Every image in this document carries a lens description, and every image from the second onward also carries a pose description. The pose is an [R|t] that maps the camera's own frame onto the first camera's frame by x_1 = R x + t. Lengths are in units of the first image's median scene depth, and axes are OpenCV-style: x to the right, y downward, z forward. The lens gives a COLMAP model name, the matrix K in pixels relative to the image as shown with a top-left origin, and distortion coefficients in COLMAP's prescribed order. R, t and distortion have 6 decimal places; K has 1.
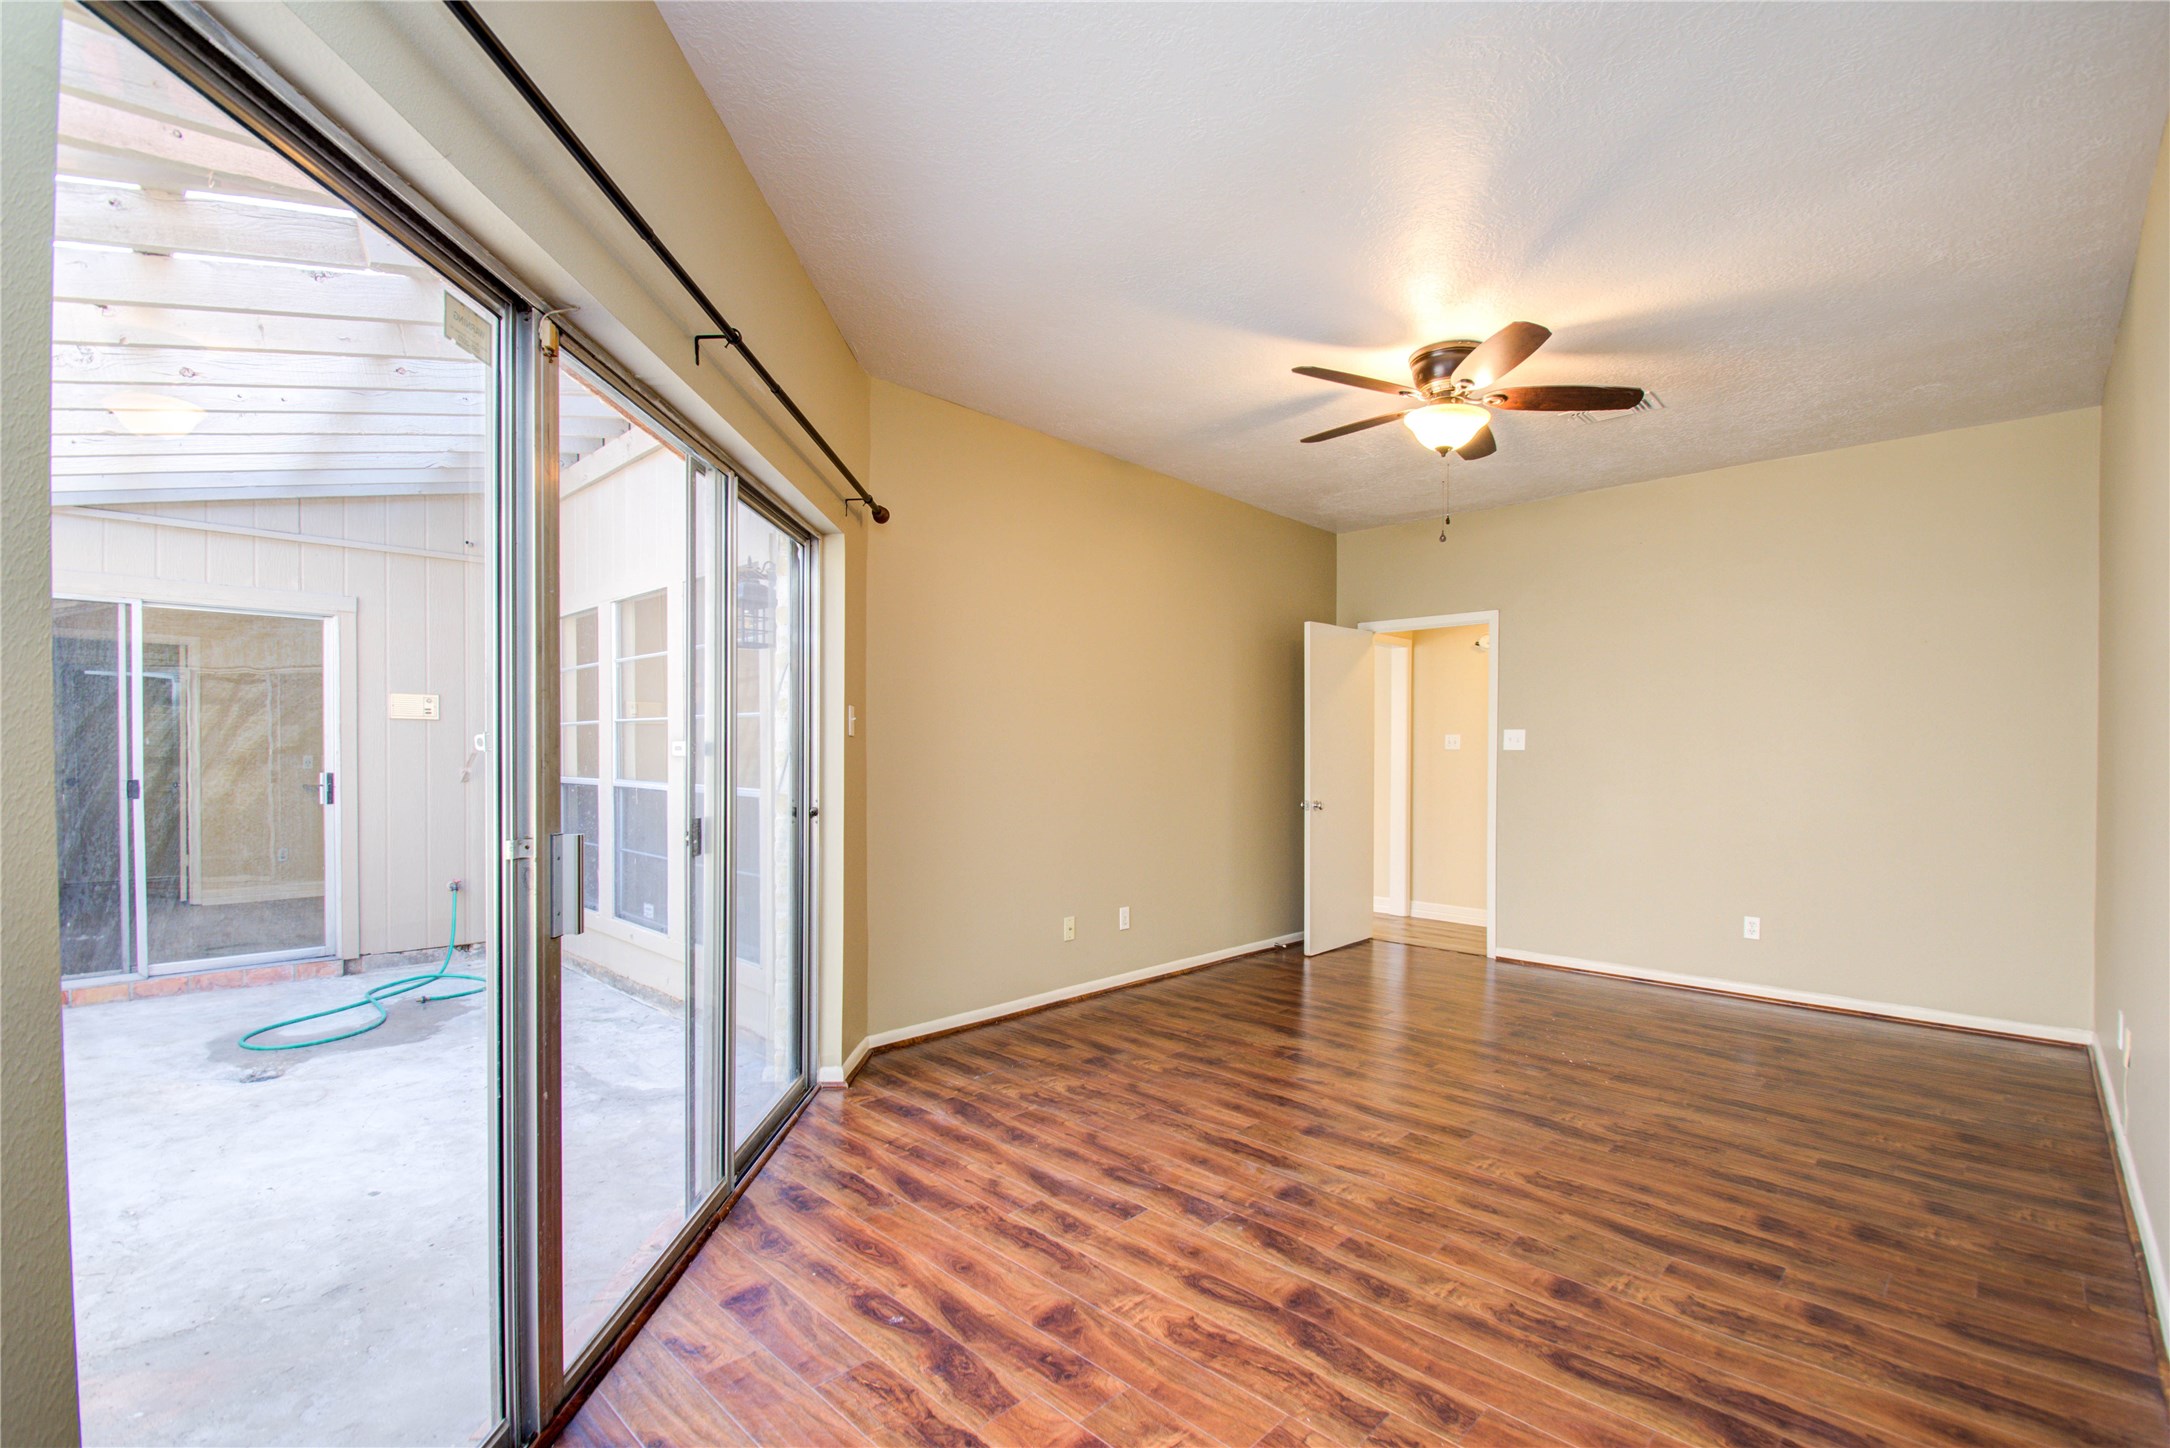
lens RADIAL K [[960.5, 0, 1095.0], [0, 960.5, 762.3], [0, 0, 1]] dist [0.011175, -0.015681]
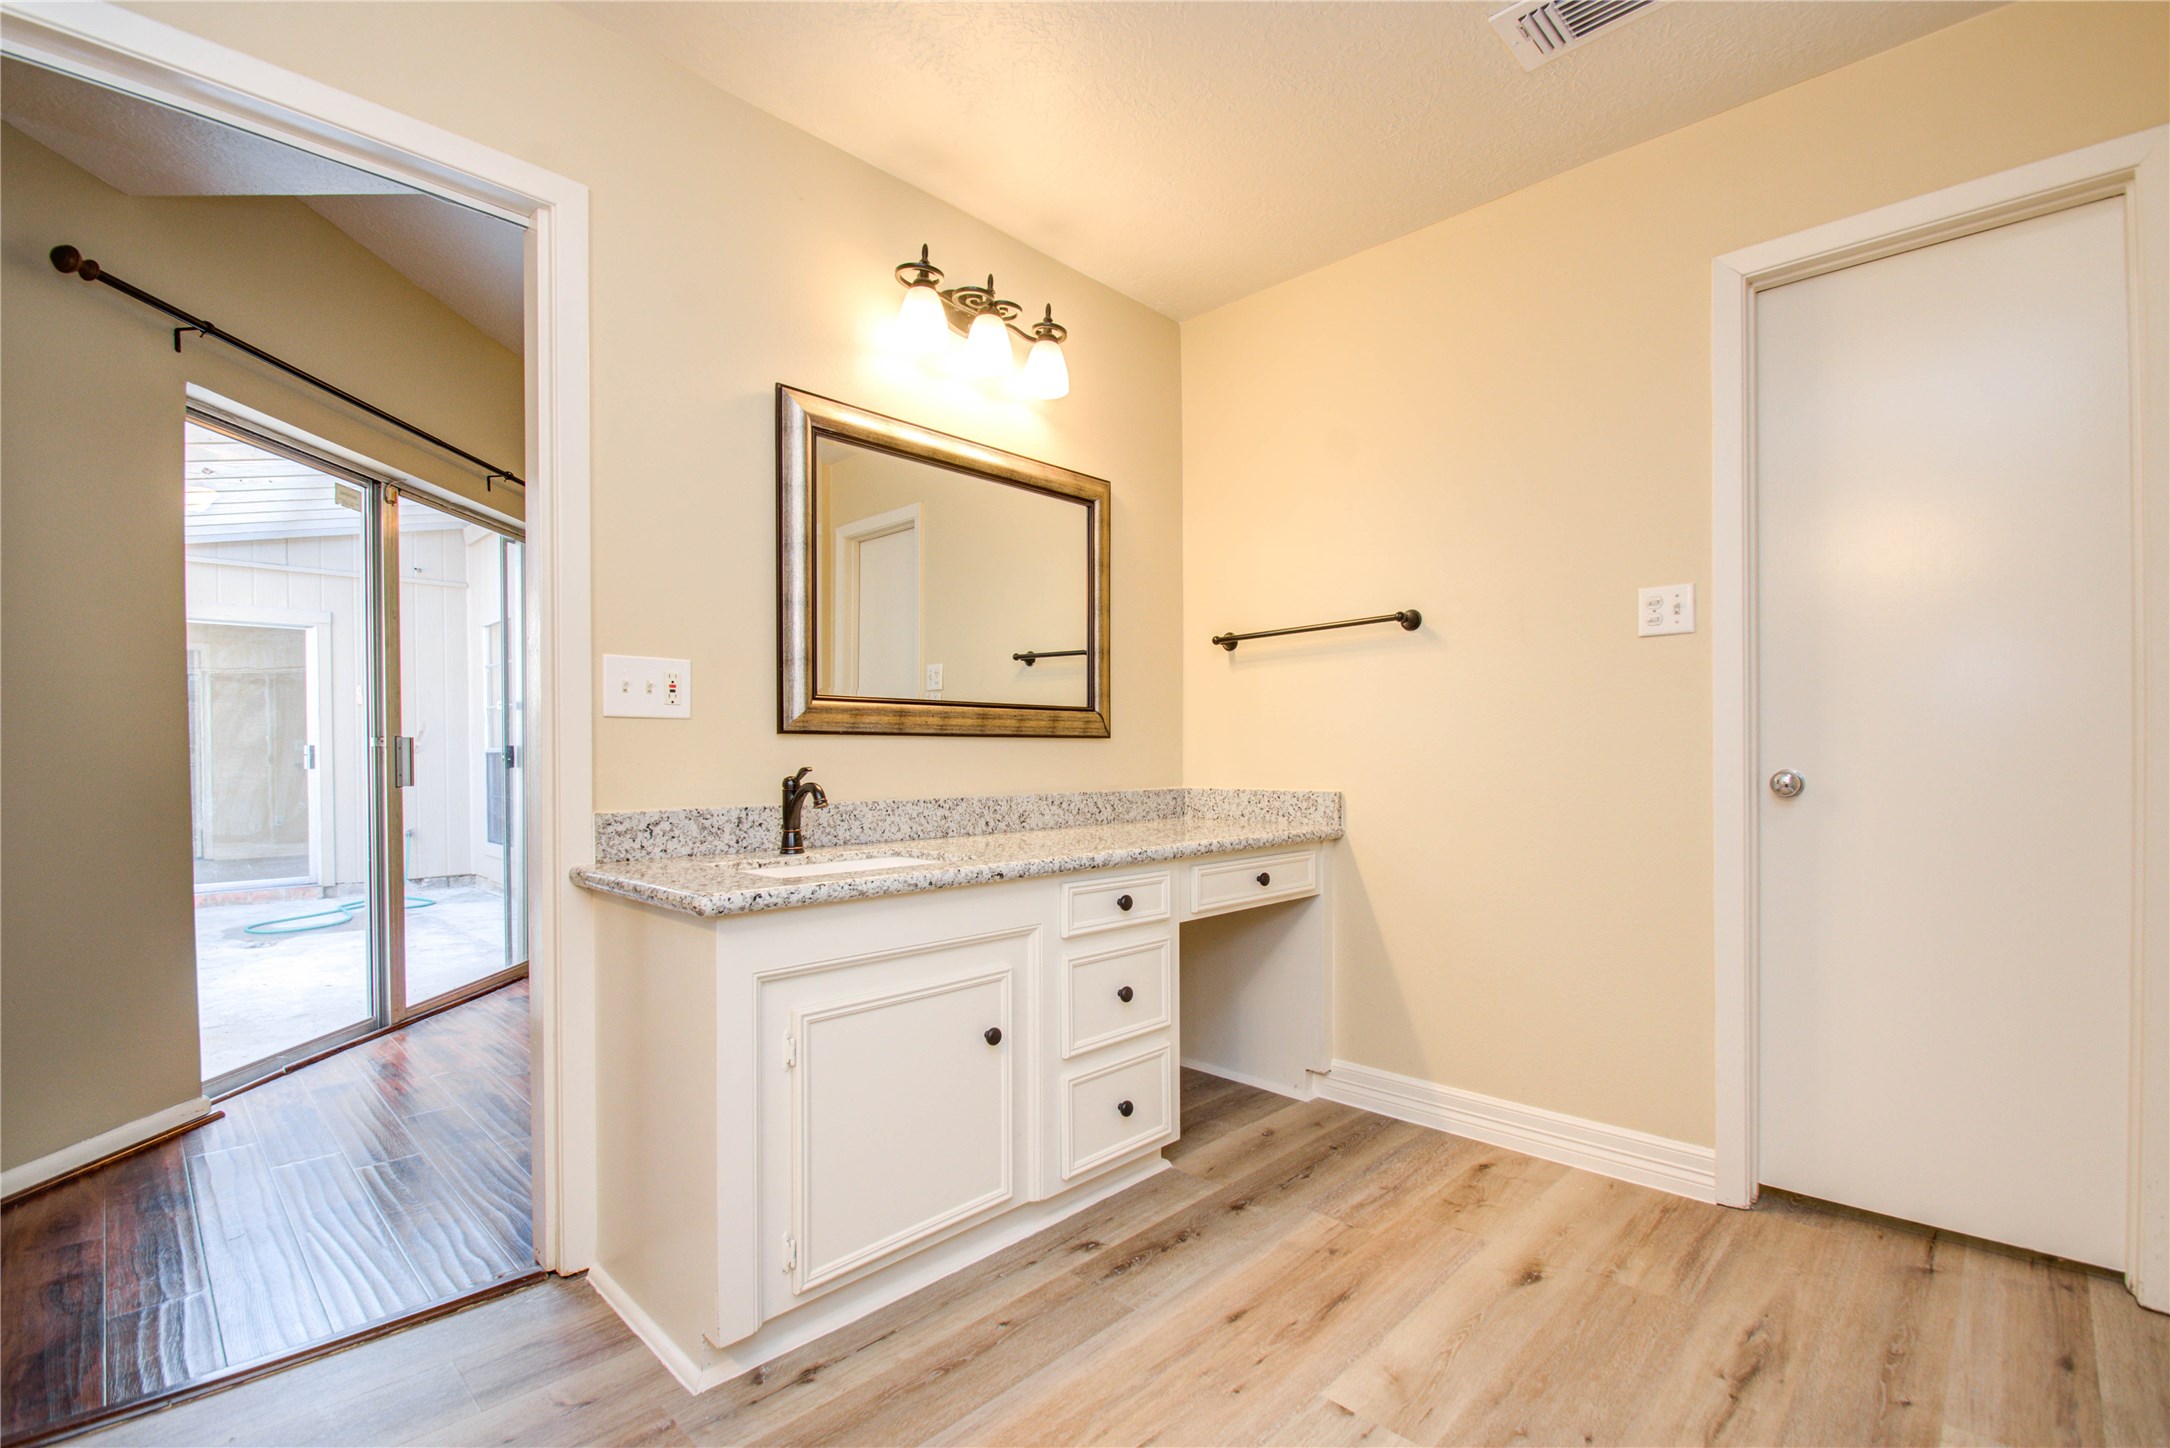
lens RADIAL K [[960.5, 0, 1095.0], [0, 960.5, 762.3], [0, 0, 1]] dist [0.011175, -0.015681]
pose [[0.999962, -0.008536, -0.001790, 0.294566], [0.008537, 0.999963, 0.000728, 0.044706], [0.001784, -0.000744, 0.999998, -0.332186]]
